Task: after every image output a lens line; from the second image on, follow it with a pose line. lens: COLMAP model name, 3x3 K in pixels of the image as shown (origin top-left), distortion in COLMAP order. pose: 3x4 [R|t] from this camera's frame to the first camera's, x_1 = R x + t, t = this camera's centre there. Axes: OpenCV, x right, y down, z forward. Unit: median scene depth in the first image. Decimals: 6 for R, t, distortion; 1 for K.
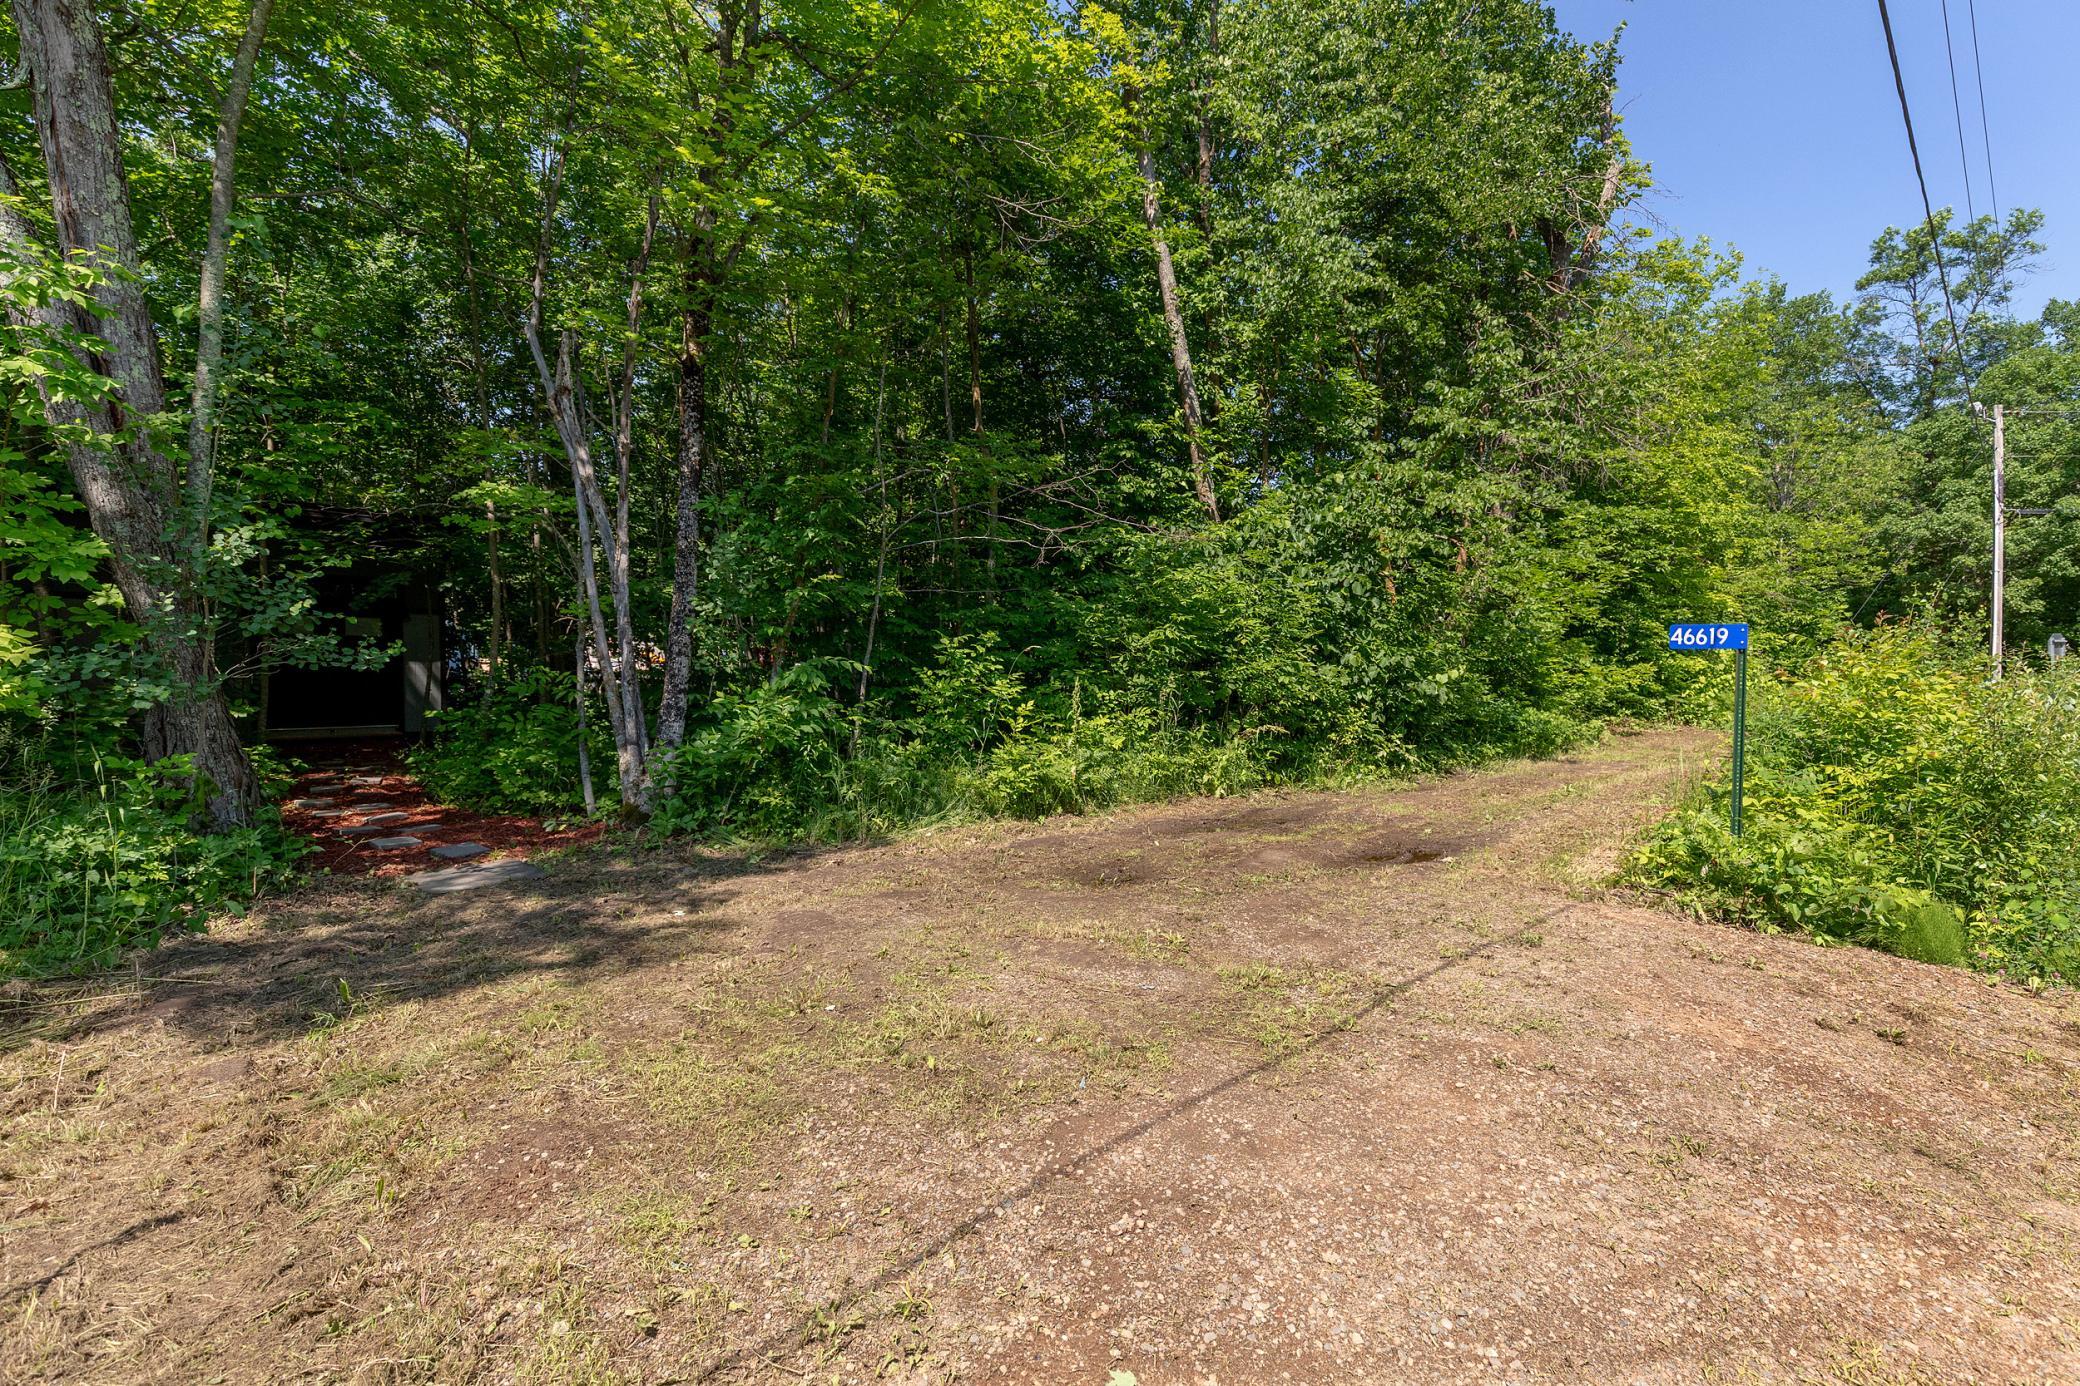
lens RADIAL K [[1022.8, 0, 1033.3], [0, 1022.8, 694.0], [0, 0, 1]] dist [0.004756, 0.000707]
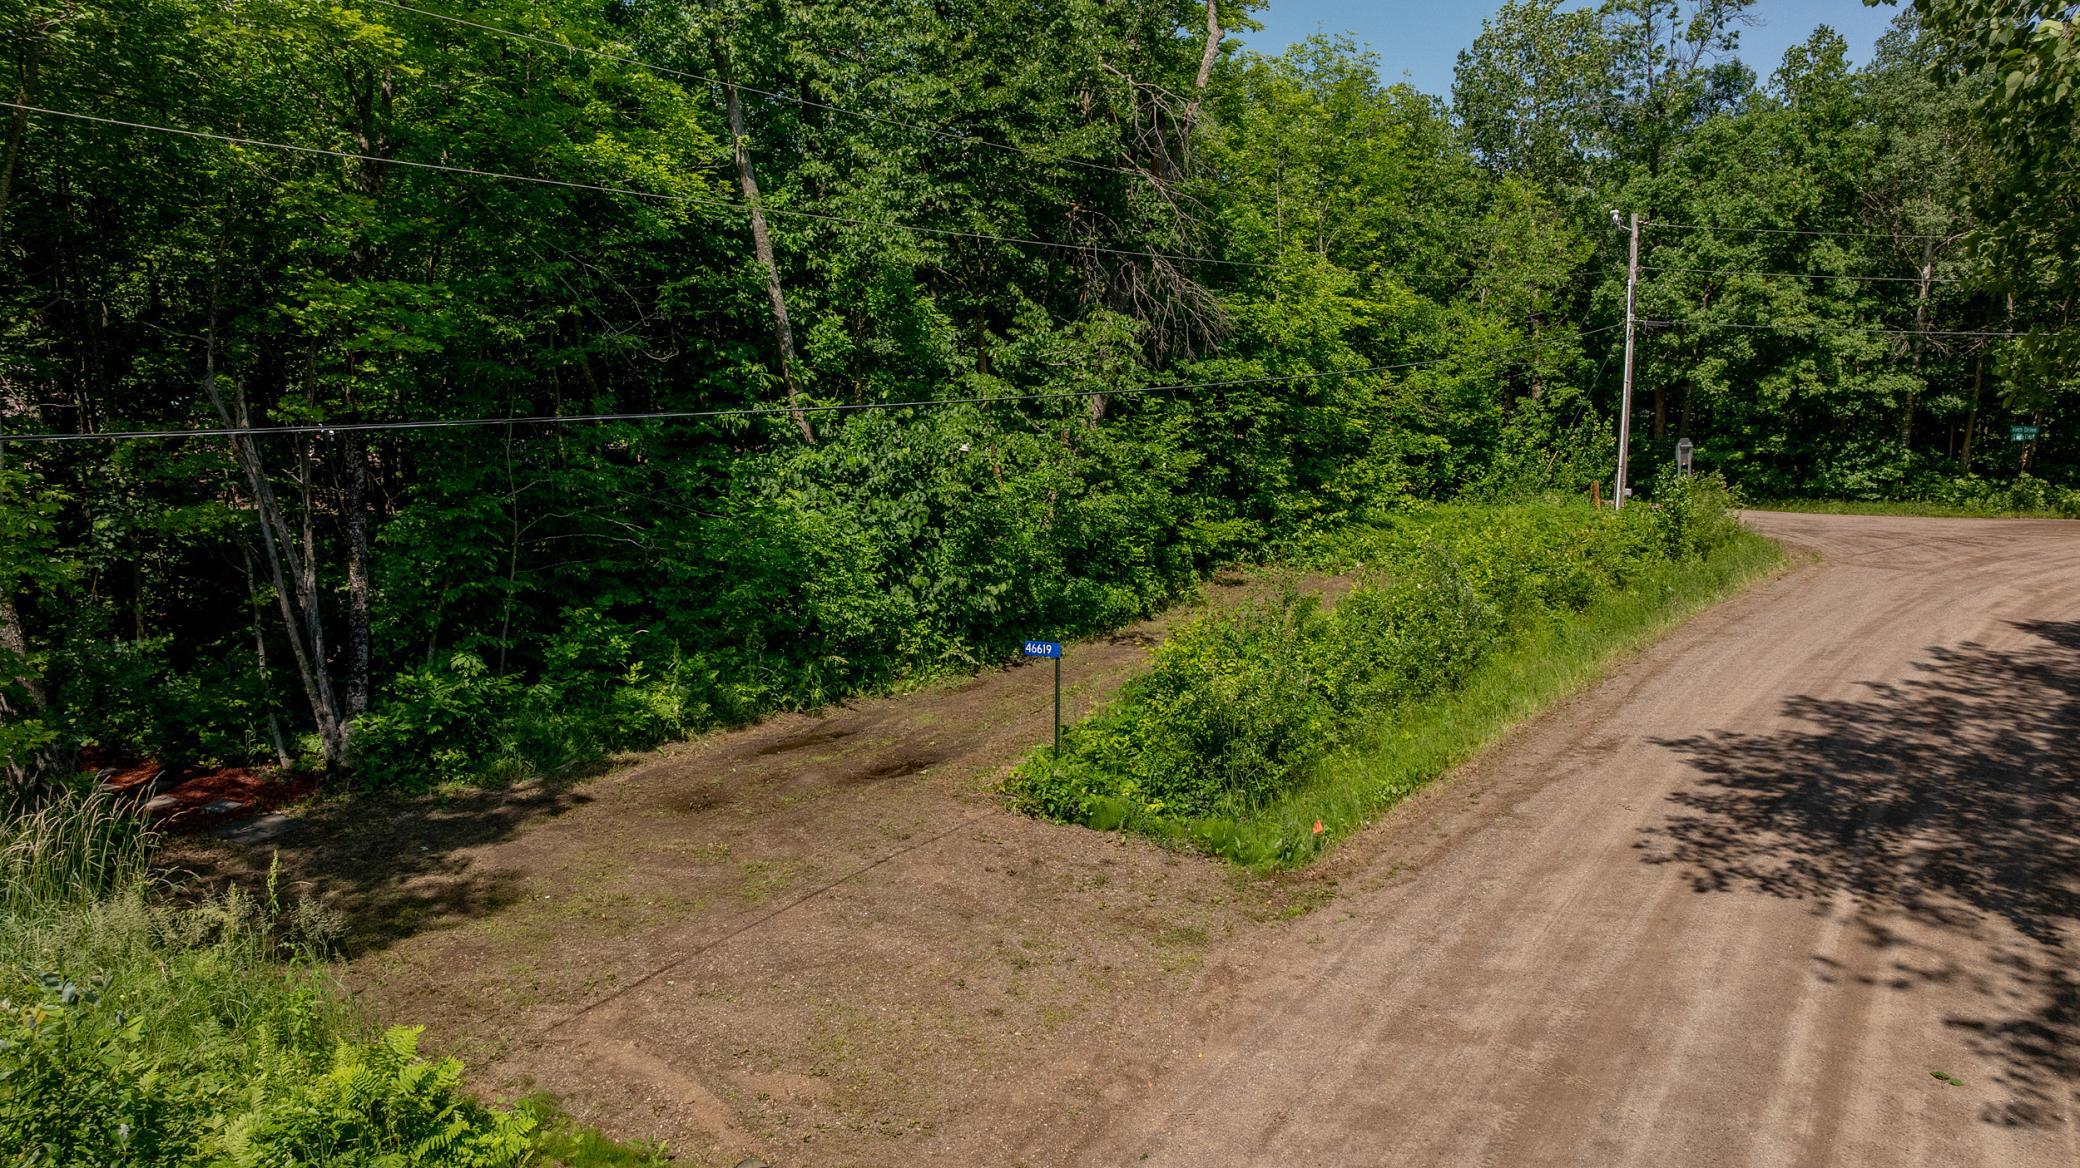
lens RADIAL K [[1442.8, 0, 1043.3], [0, 1442.8, 581.2], [0, 0, 1]] dist [-0.006978, 0.003963]
pose [[0.964118, -0.027524, 0.264043, 0.009051], [-0.000062, 0.994587, 0.103904, -0.273235], [-0.265474, -0.100192, 0.958898, -0.862677]]
